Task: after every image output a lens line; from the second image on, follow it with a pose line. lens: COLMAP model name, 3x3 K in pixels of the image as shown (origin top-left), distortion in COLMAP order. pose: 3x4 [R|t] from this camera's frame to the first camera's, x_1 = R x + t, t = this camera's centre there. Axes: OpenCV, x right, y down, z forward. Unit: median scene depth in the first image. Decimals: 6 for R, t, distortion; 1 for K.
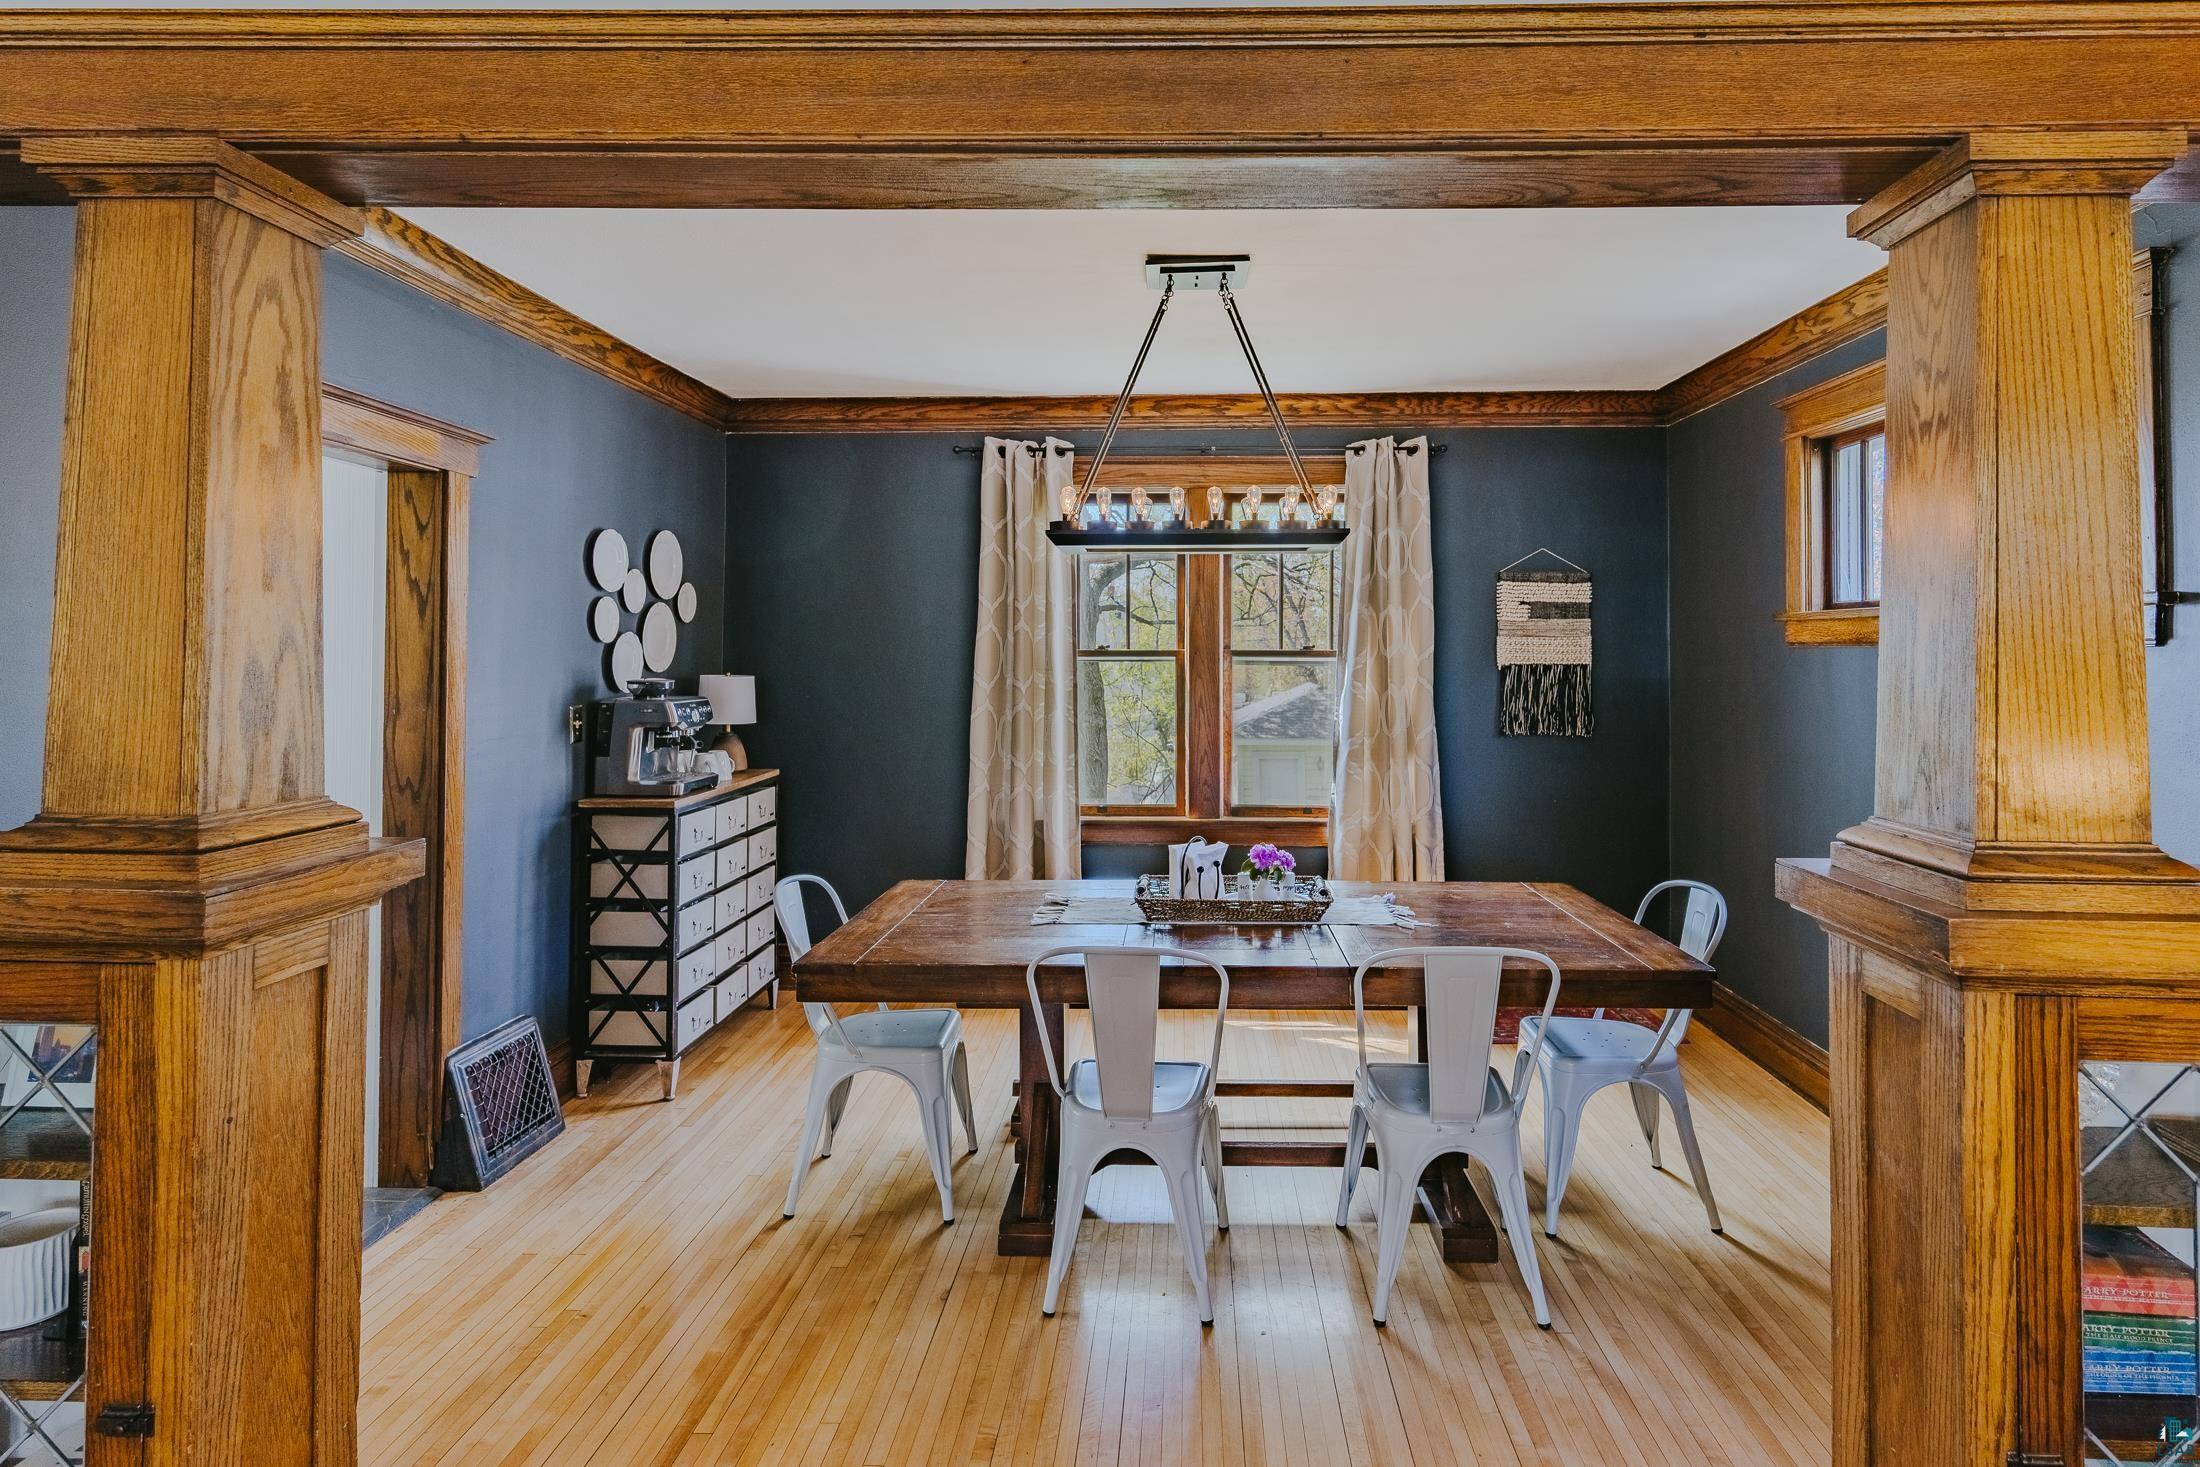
lens RADIAL K [[1118.5, 0, 1135.9], [0, 1118.5, 628.2], [0, 0, 1]] dist [-0.000641, -0.003237]
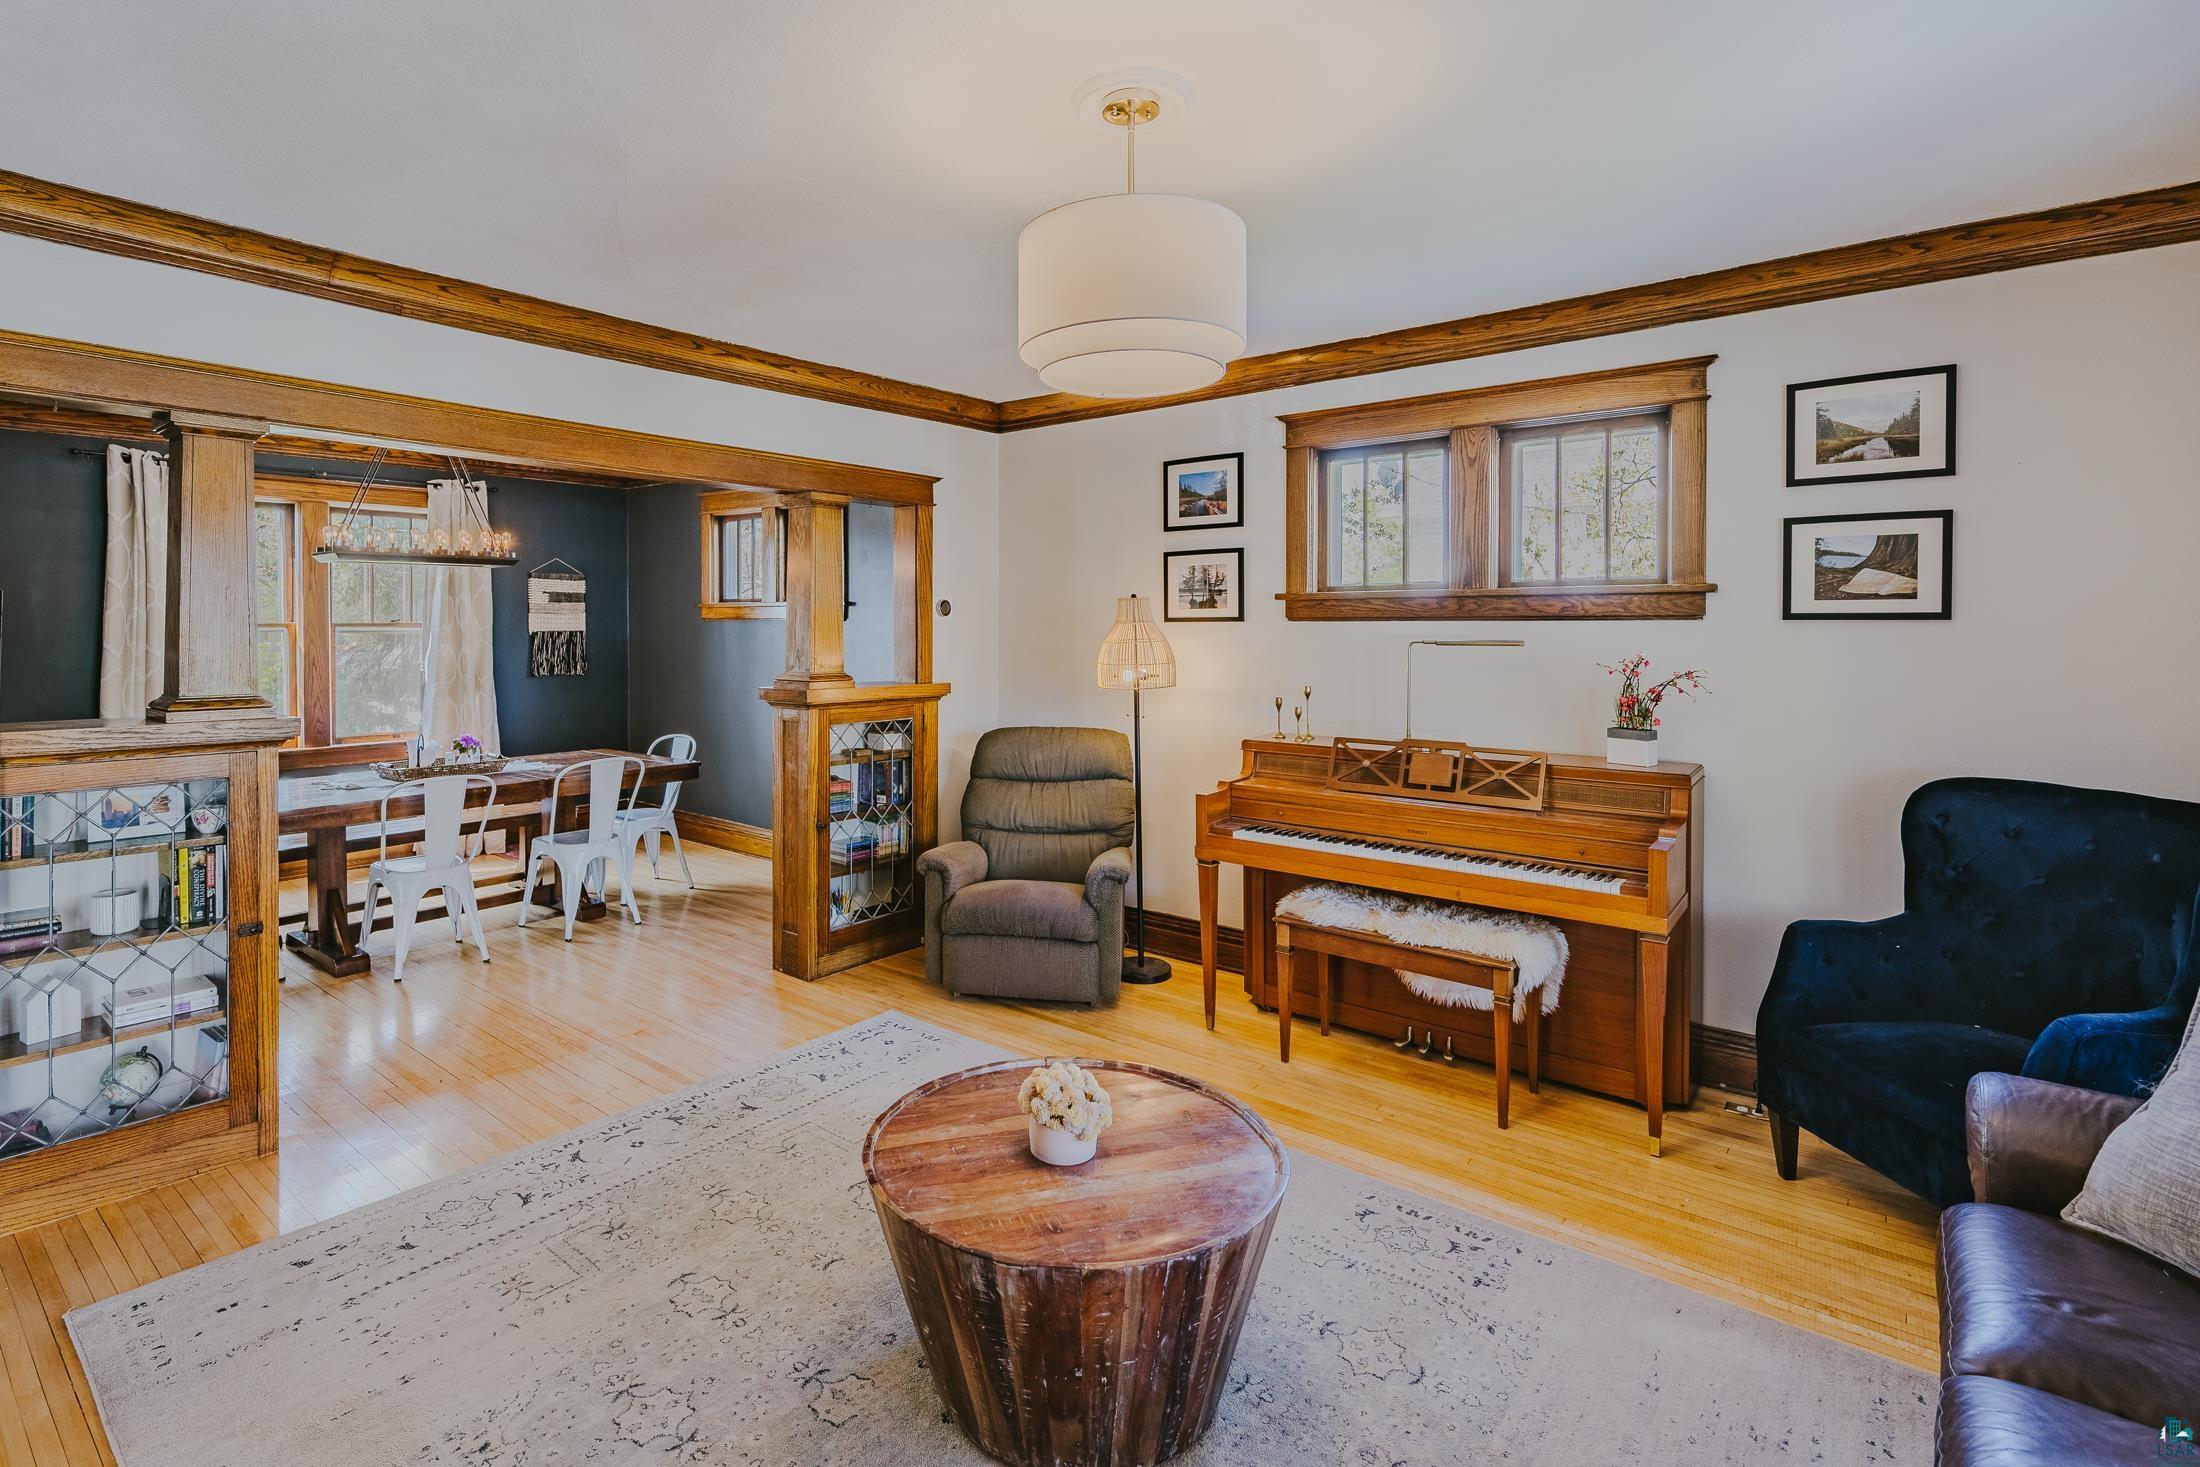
lens RADIAL K [[1068.6, 0, 1011.6], [0, 1068.6, 635.7], [0, 0, 1]] dist [-0.003353, 0.001084]
pose [[0.622957, -0.013056, 0.782147, -0.440094], [-0.014772, 0.999486, 0.028449, -0.014390], [-0.782117, -0.029276, 0.622444, -0.477092]]
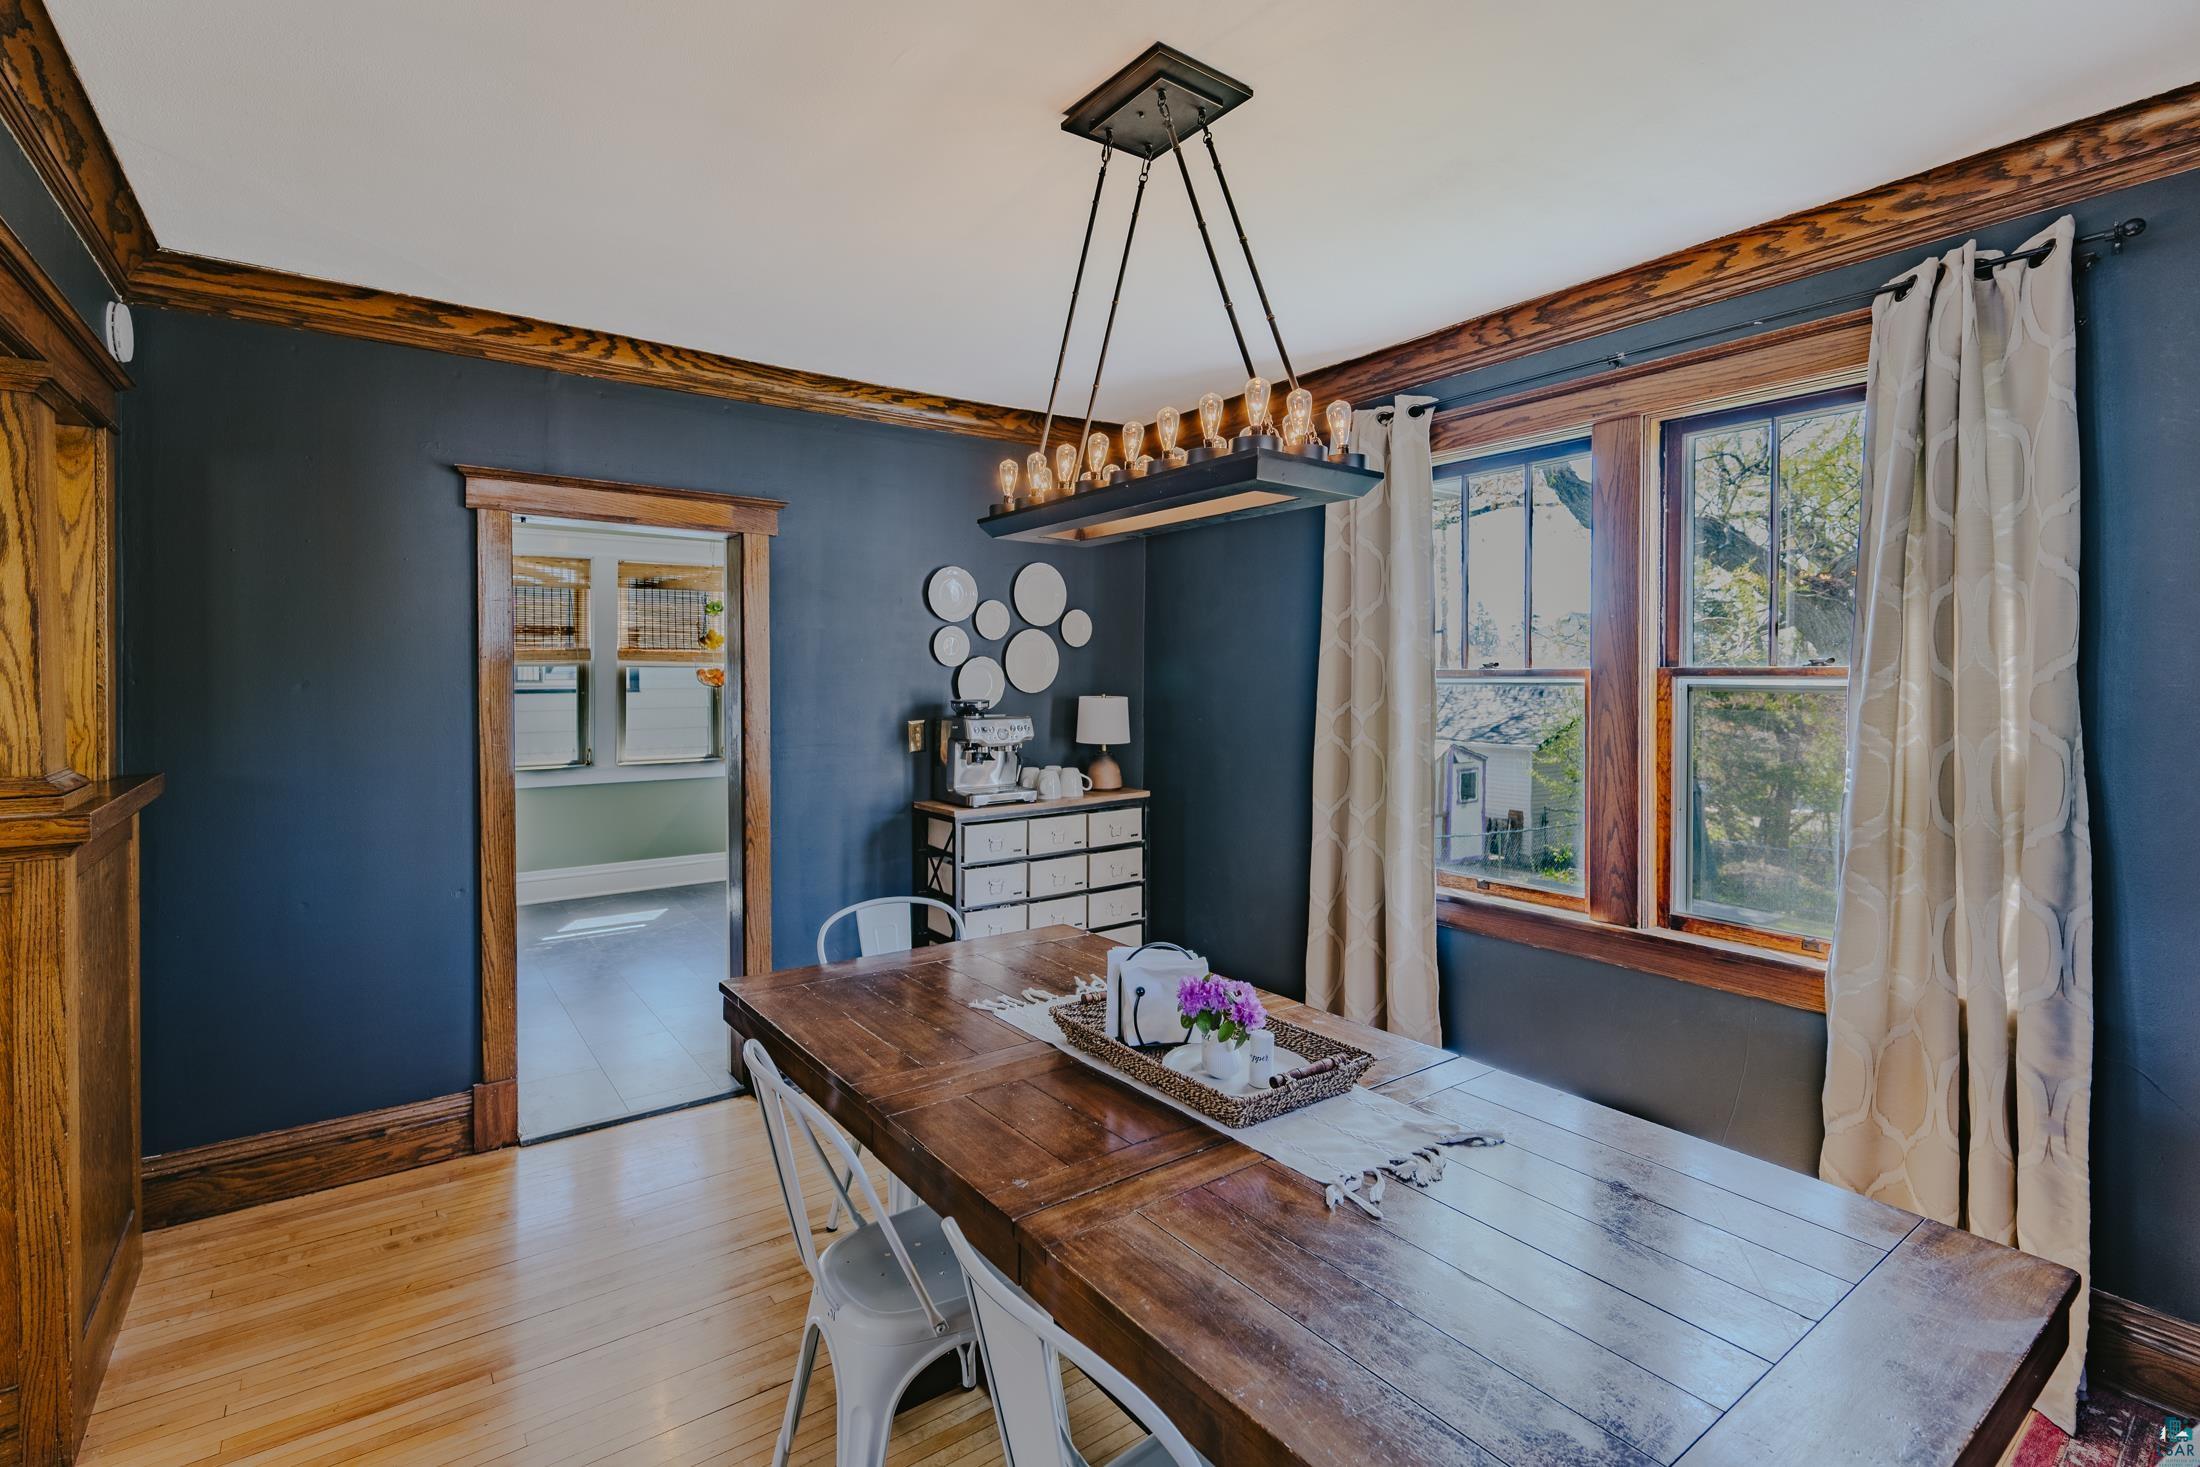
lens RADIAL K [[998.6, 0, 1069.0], [0, 998.6, 688.7], [0, 0, 1]] dist [0.001315, 0.001853]
pose [[0.602819, 0.010740, -0.797805, 0.350116], [0.020084, 0.999388, 0.028629, 0.007699], [0.797625, -0.033281, 0.602235, 0.408022]]
